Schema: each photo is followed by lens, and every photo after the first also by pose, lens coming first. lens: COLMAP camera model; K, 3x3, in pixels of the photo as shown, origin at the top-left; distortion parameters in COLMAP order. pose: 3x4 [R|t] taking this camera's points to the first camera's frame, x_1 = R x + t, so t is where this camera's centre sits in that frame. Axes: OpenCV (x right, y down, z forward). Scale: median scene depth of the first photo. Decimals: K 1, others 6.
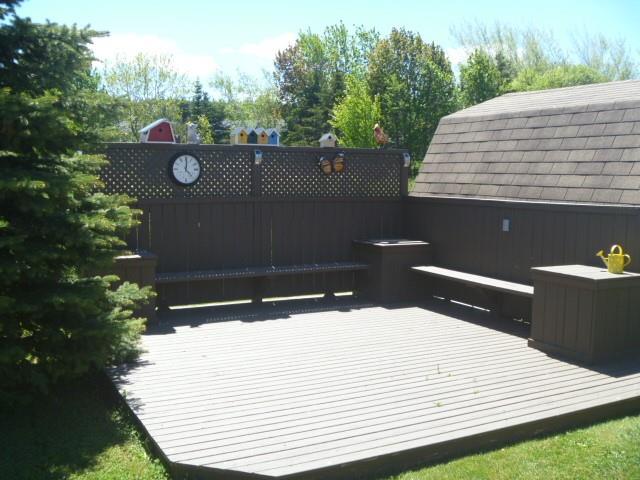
lens RADIAL K [[700.6, 0, 320.0], [0, 700.6, 240.0], [0, 0, 1]] dist [-0.079815, 0.030112]
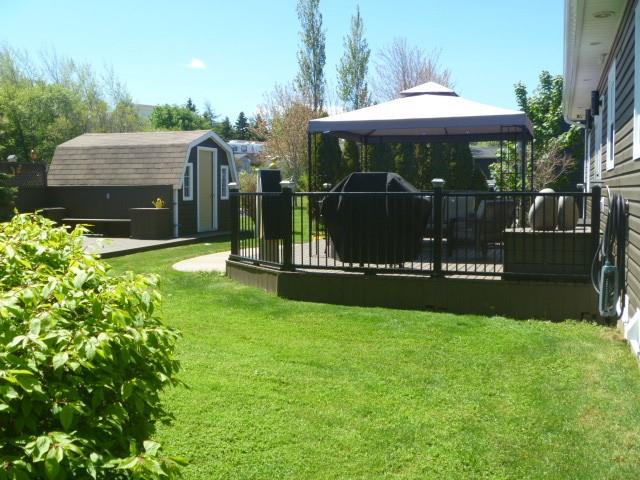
lens RADIAL K [[700.6, 0, 320.0], [0, 700.6, 240.0], [0, 0, 1]] dist [-0.079815, 0.030112]
pose [[0.735356, -0.065948, 0.674465, -0.733195], [0.072613, 0.997192, 0.018335, 0.124810], [-0.673780, 0.035493, 0.738079, -1.102434]]
